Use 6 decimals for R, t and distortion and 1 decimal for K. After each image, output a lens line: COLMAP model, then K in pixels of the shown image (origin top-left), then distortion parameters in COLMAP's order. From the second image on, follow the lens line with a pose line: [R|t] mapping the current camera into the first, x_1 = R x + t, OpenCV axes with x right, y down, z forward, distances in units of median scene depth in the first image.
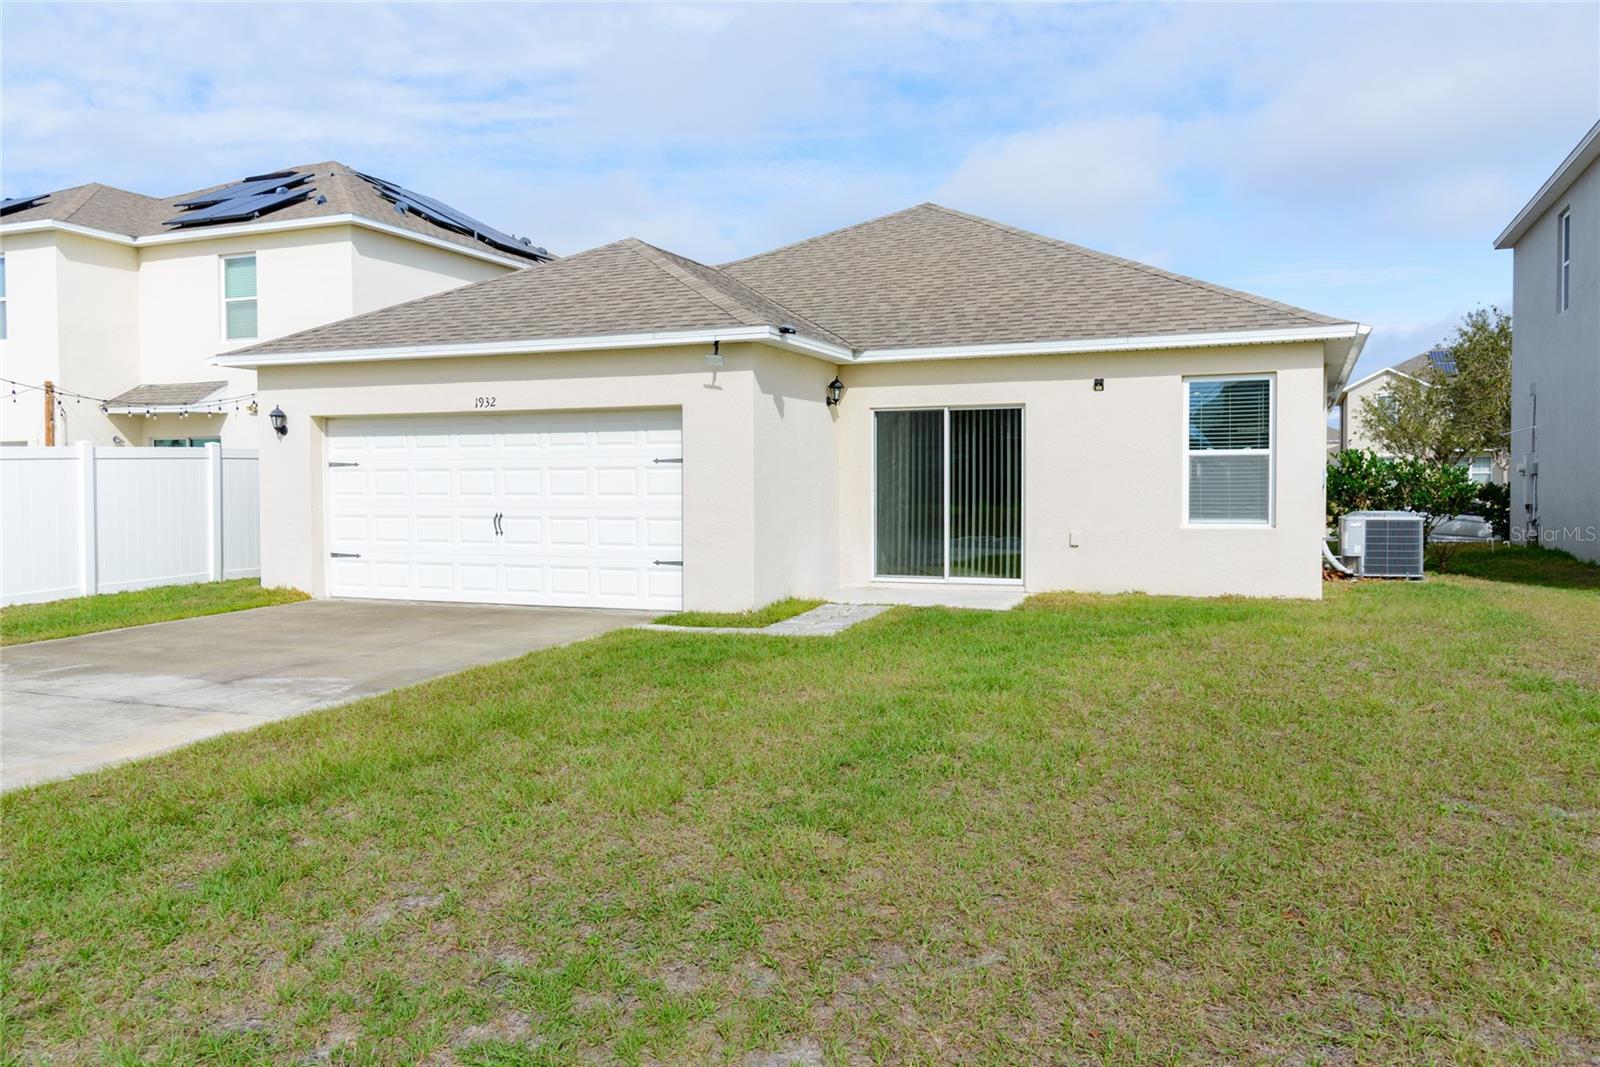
lens RADIAL K [[1205.3, 0, 800.0], [0, 1205.3, 533.5], [0, 0, 1]] dist [0.033285, -0.002128]
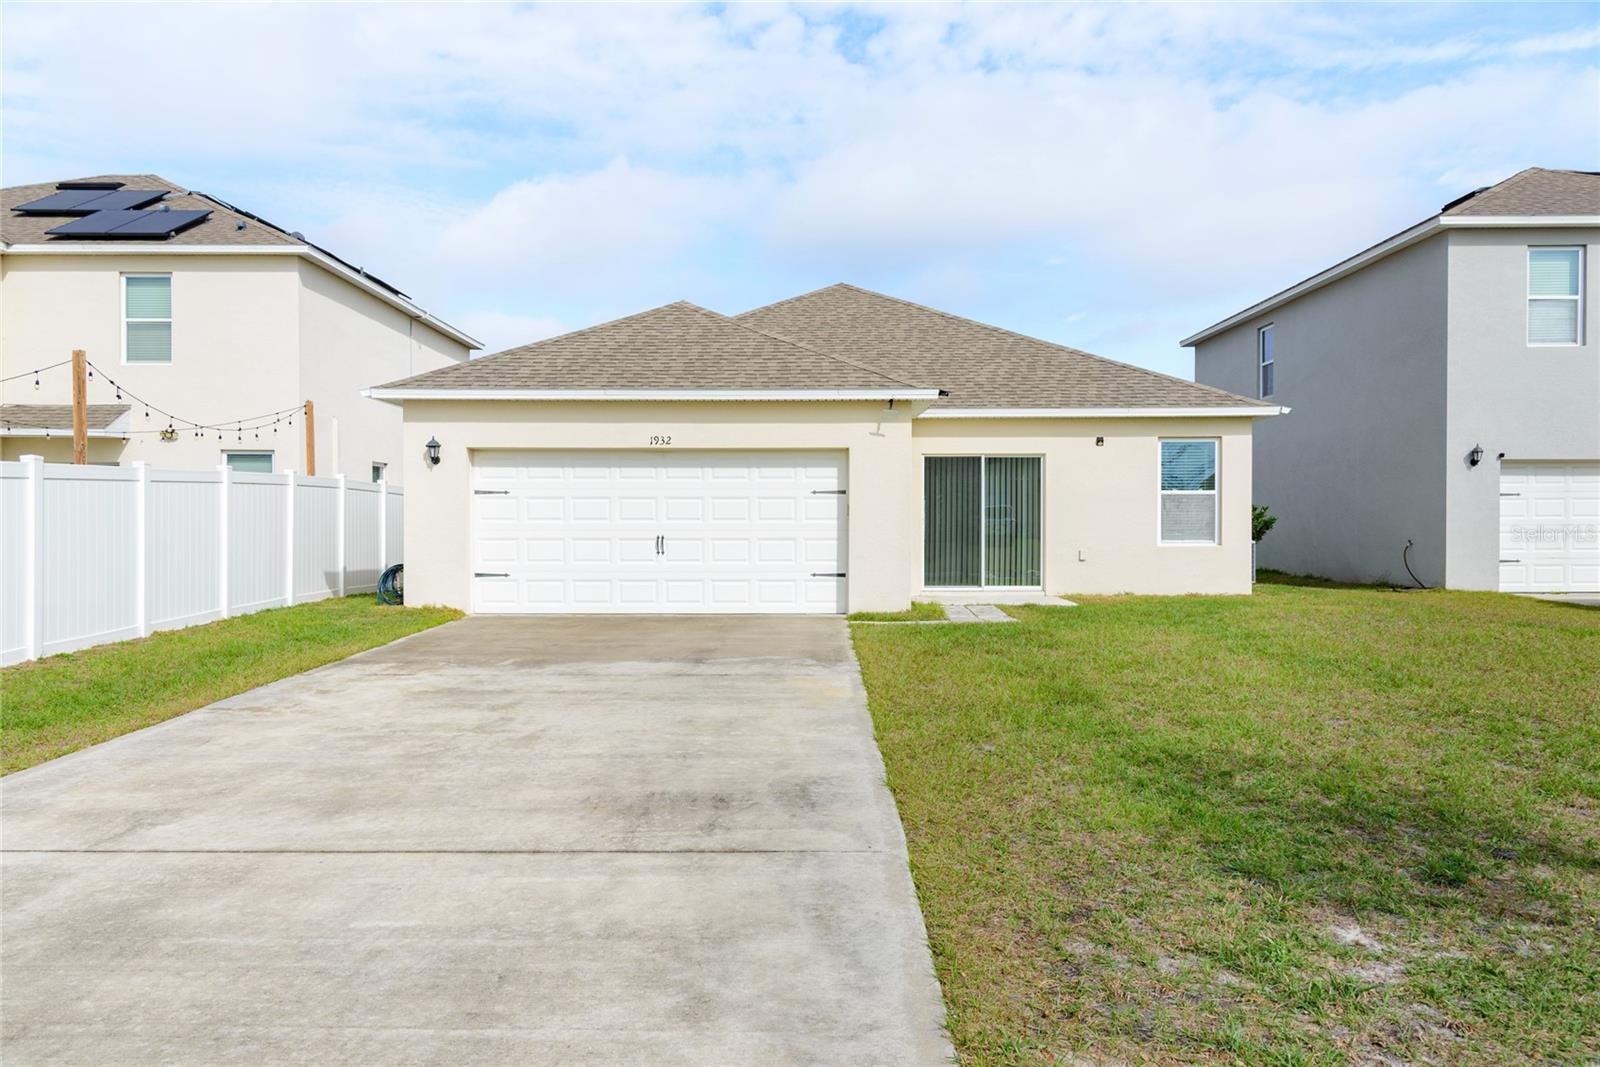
lens RADIAL K [[1225.6, 0, 800.0], [0, 1225.6, 533.5], [0, 0, 1]] dist [0.041355, 0.001968]
pose [[0.924089, 0.001816, 0.382173, -0.563676], [0.012592, 0.999301, -0.035197, 0.023855], [-0.381970, 0.037337, 0.923420, -0.138241]]
